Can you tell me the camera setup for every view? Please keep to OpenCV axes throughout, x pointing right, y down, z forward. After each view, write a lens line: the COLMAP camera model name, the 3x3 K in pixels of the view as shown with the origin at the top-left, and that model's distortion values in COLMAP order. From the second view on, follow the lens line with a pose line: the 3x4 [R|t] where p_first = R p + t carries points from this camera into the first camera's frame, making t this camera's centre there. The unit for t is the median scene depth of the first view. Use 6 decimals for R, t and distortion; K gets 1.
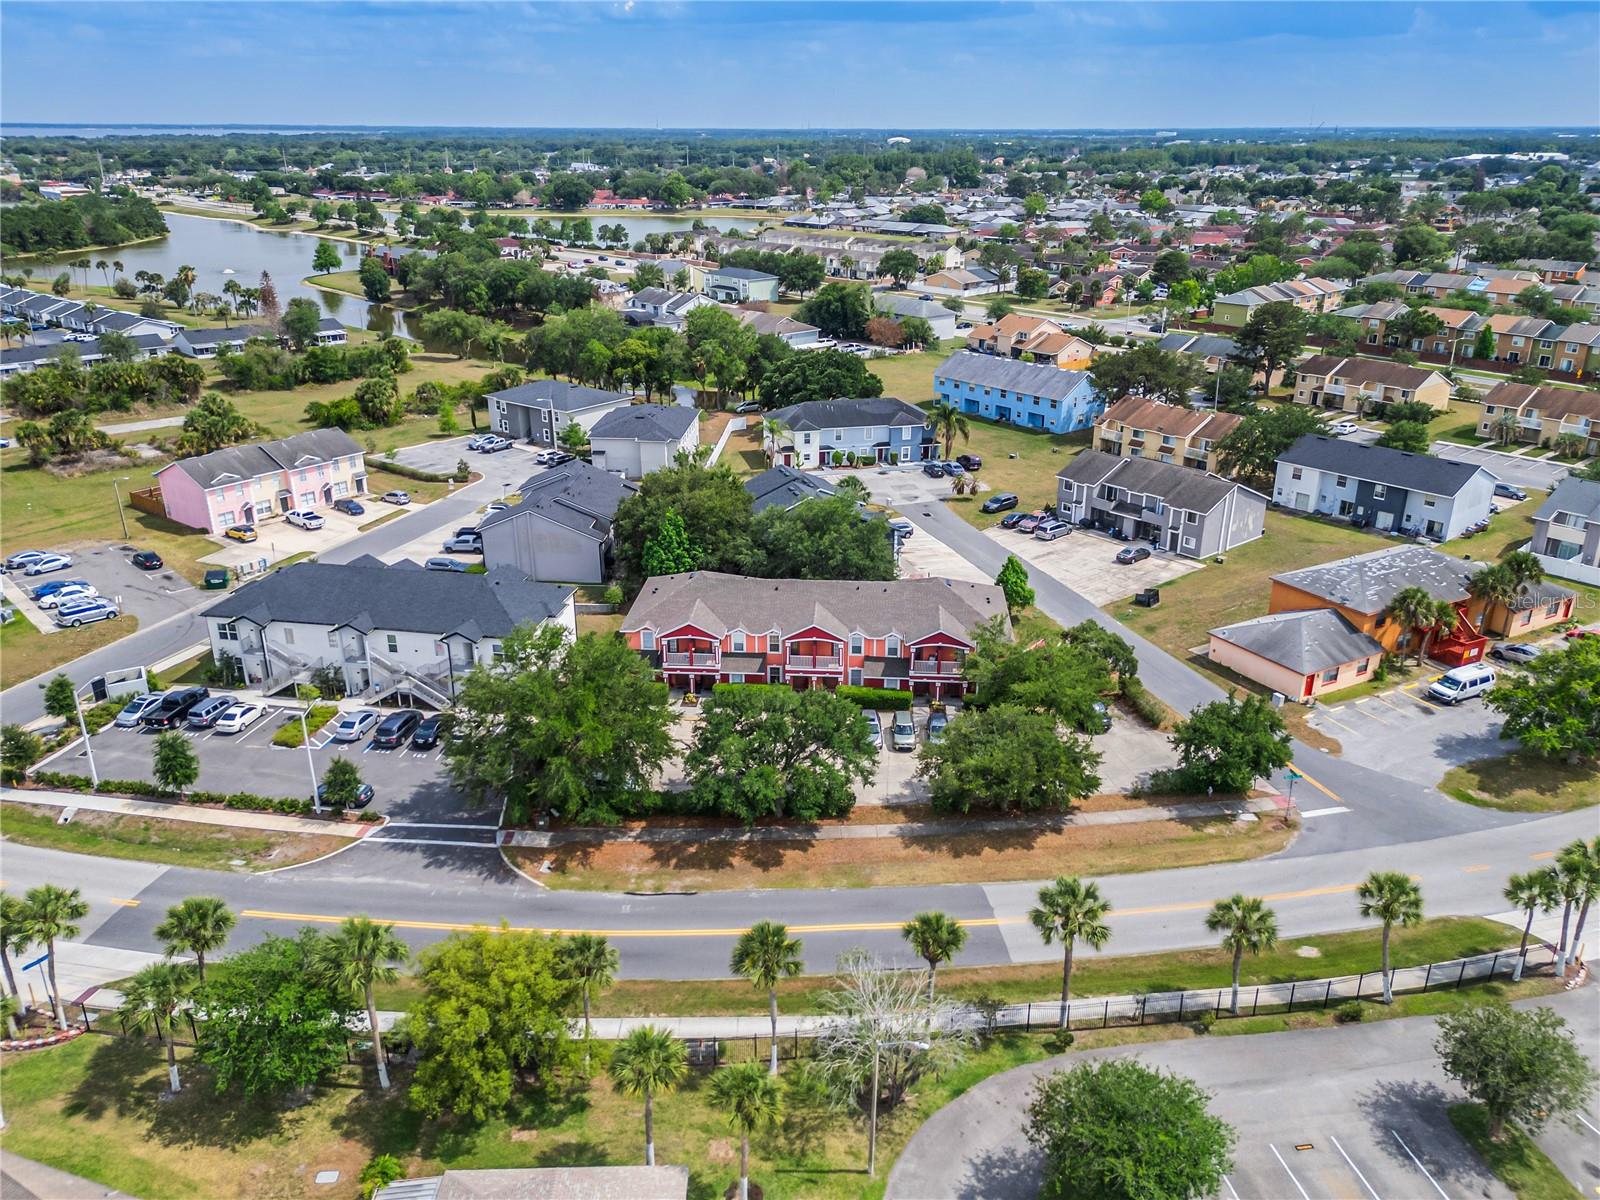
lens RADIAL K [[1241.0, 0, 800.0], [0, 1241.0, 600.0], [0, 0, 1]] dist [0.091860, -0.119234]
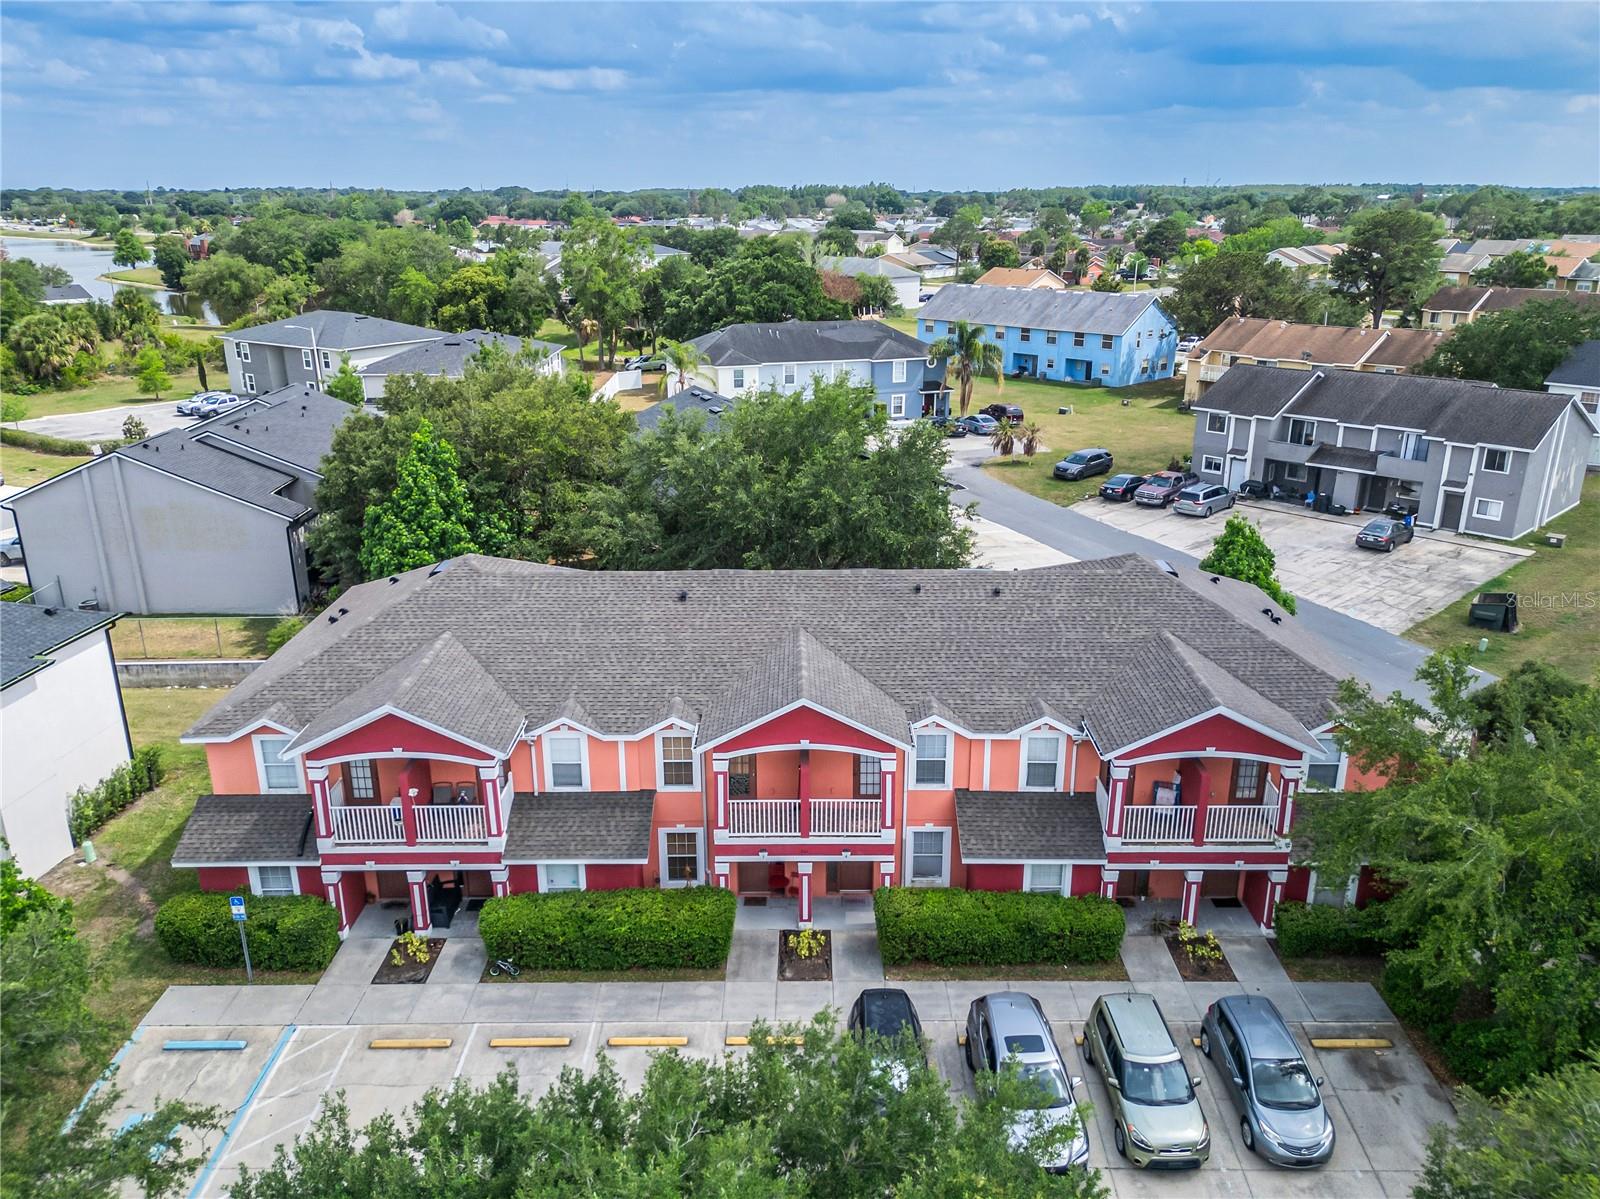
lens RADIAL K [[1241.0, 0, 800.0], [0, 1241.0, 599.5], [0, 0, 1]] dist [0.091860, -0.119234]
pose [[0.997754, -0.026334, 0.061595, -0.005206], [0.029114, 0.998578, -0.044668, 0.005634], [-0.060331, 0.046361, 0.997101, 0.457429]]
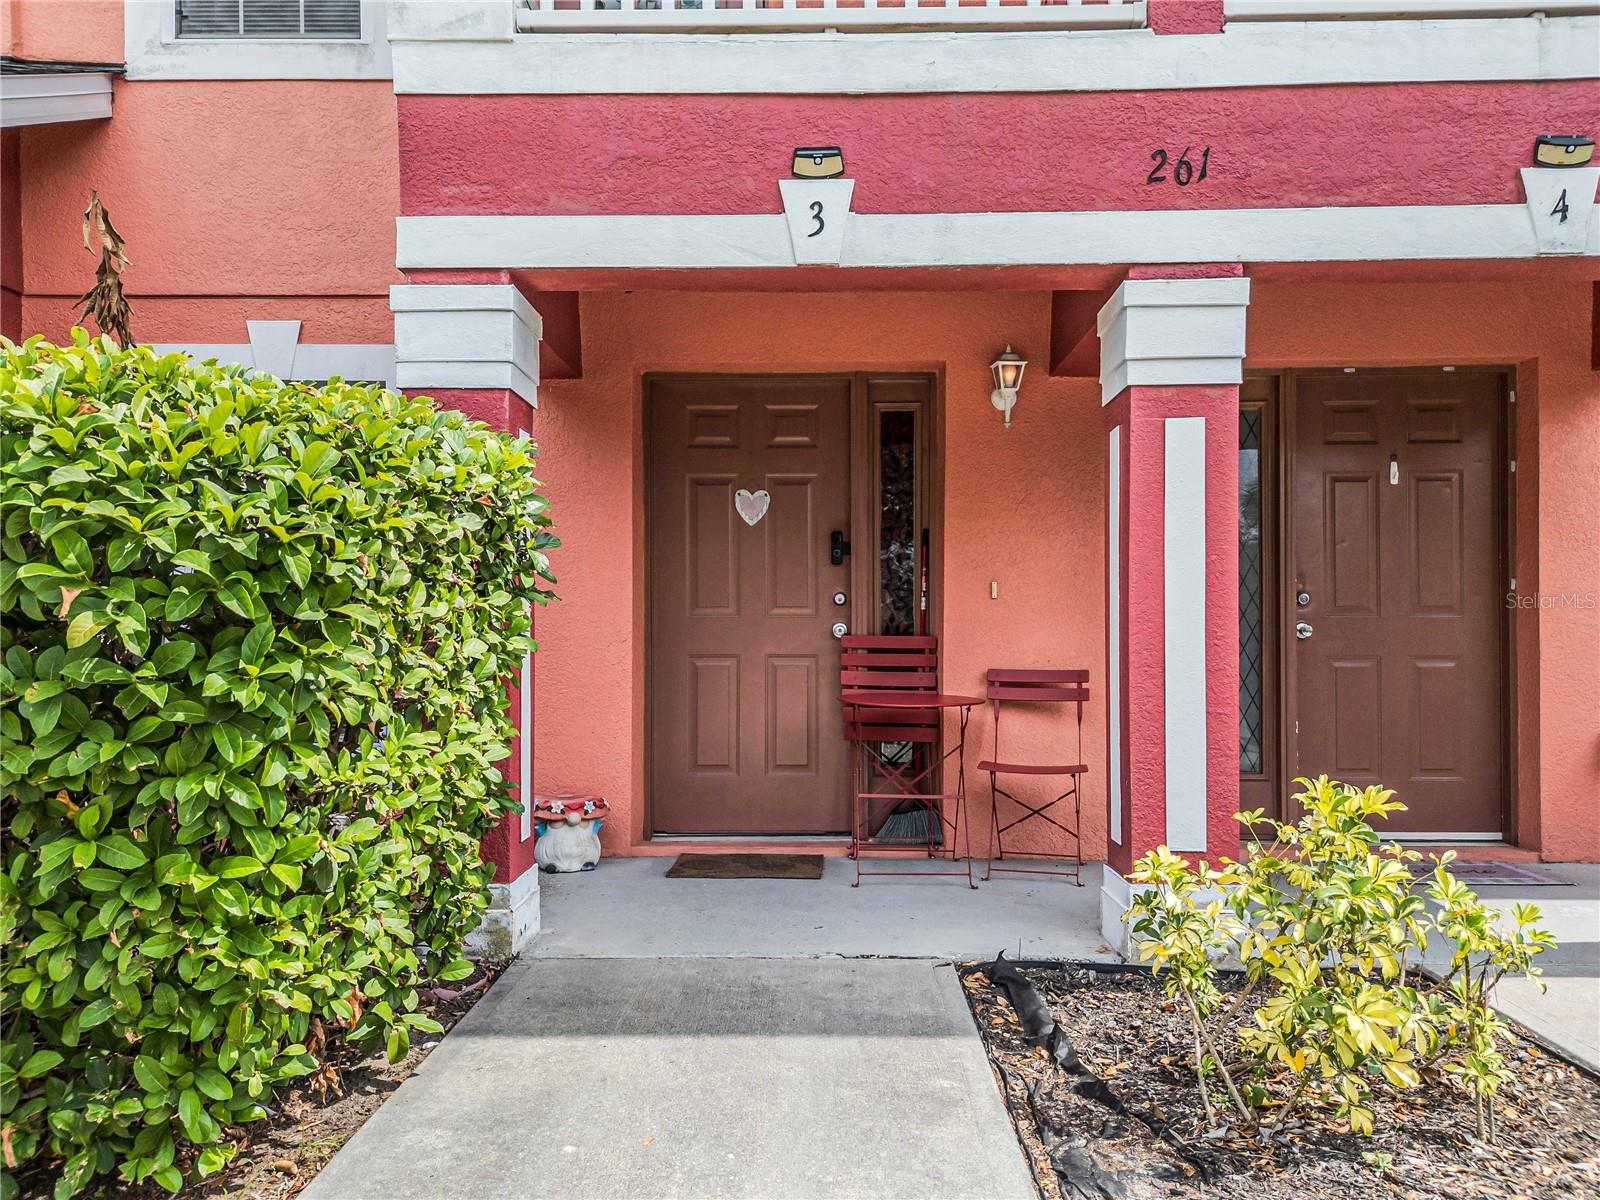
lens RADIAL K [[1357.4, 0, 800.0], [0, 1357.4, 600.0], [0, 0, 1]] dist [0.064554, -0.009186]
pose [[0.998357, -0.001998, 0.057261, -0.001450], [0.023150, 0.928254, -0.371225, 0.057418], [-0.052411, 0.371941, 0.926776, 0.652219]]
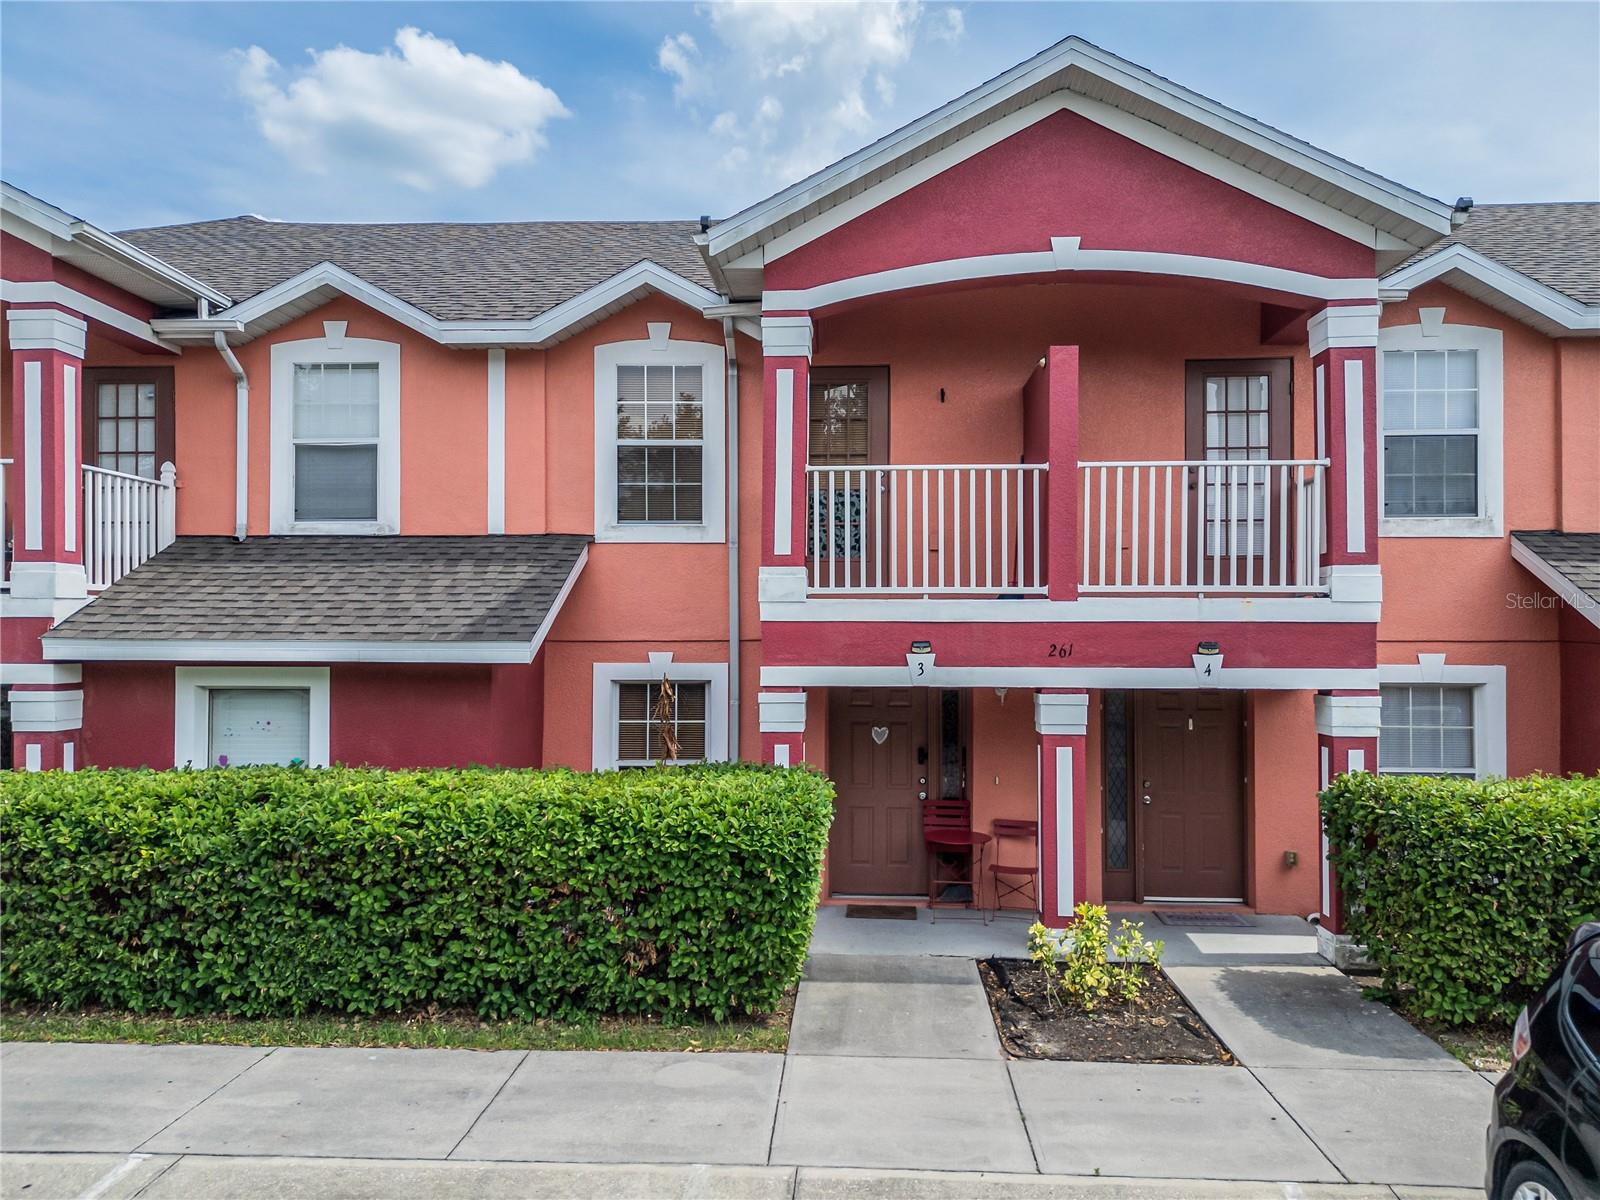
lens RADIAL K [[1241.0, 0, 800.0], [0, 1241.0, 600.0], [0, 0, 1]] dist [0.091860, -0.119234]
pose [[0.999876, 0.000433, 0.015768, -0.006720], [0.005718, 0.921682, -0.387904, 0.061873], [-0.014701, 0.387946, 0.921565, 0.614767]]
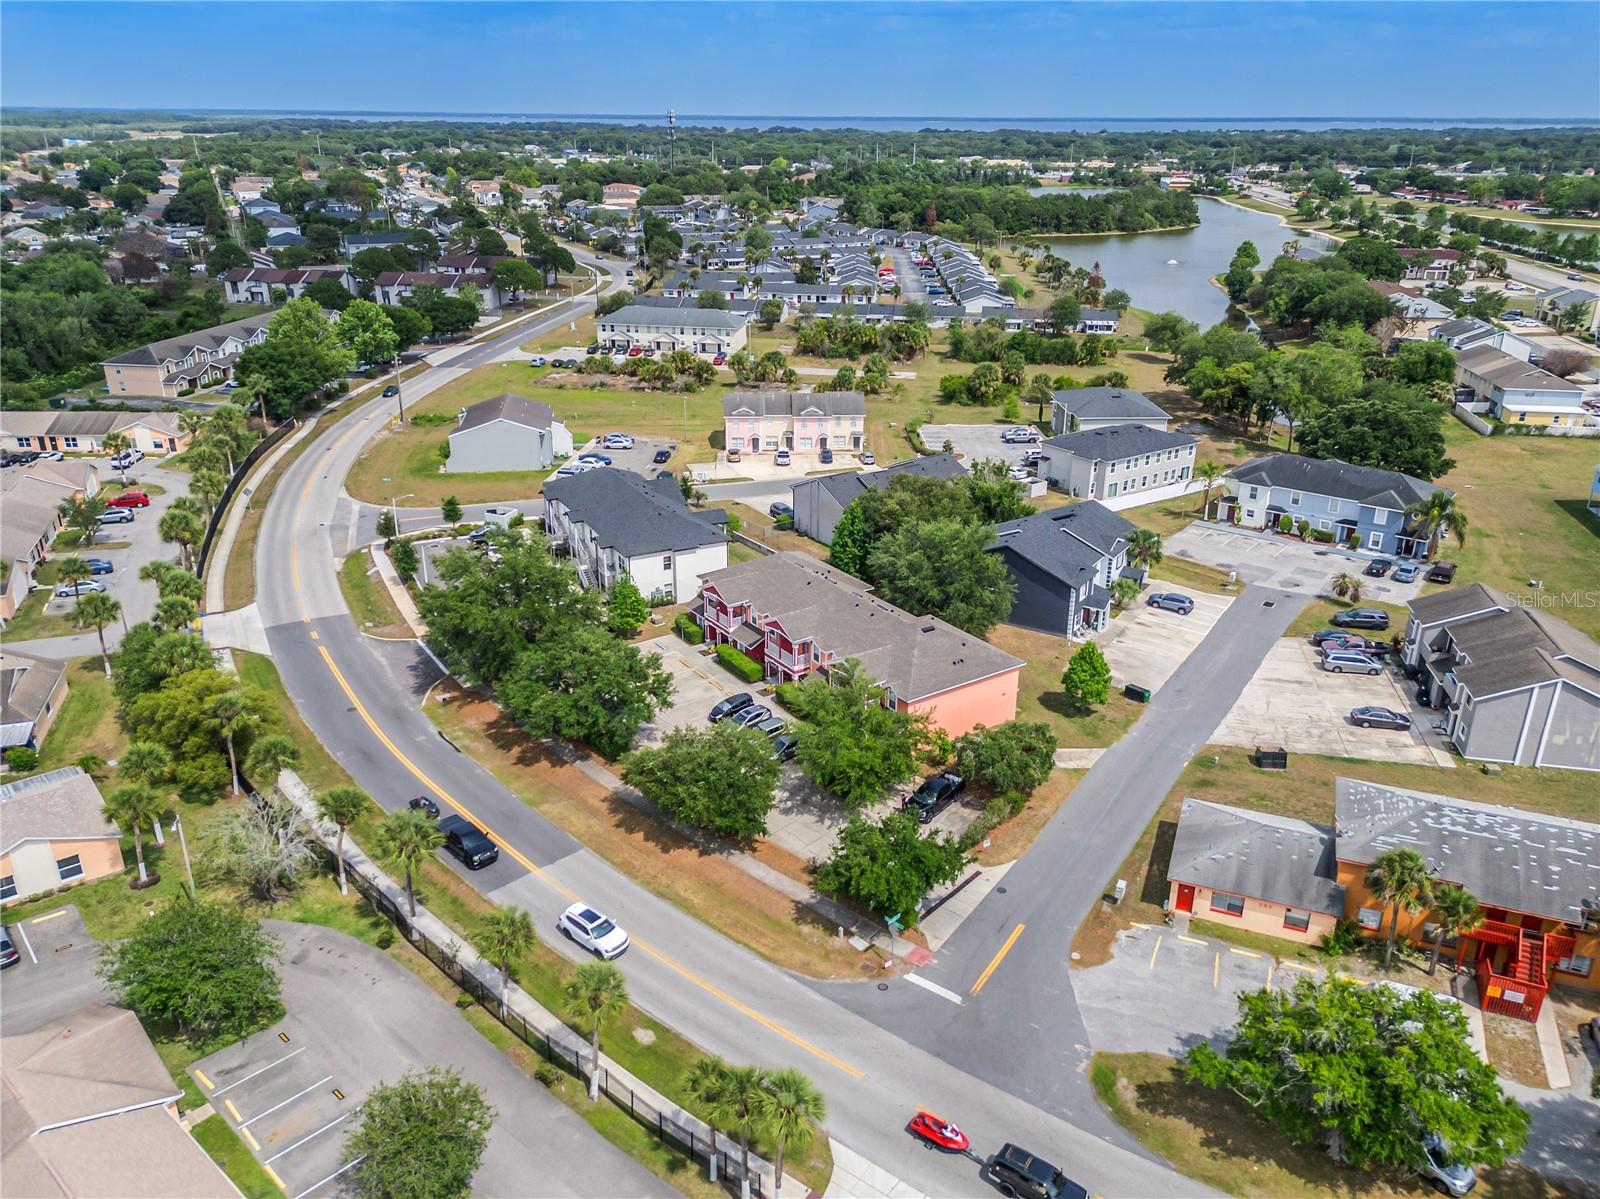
lens RADIAL K [[1241.0, 0, 800.0], [0, 1241.0, 599.5], [0, 0, 1]] dist [0.091860, -0.119234]
pose [[0.602001, 0.289854, -0.744029, 0.563095], [-0.285306, 0.948360, 0.138612, -0.102963], [0.745785, 0.128832, 0.653611, 0.221370]]
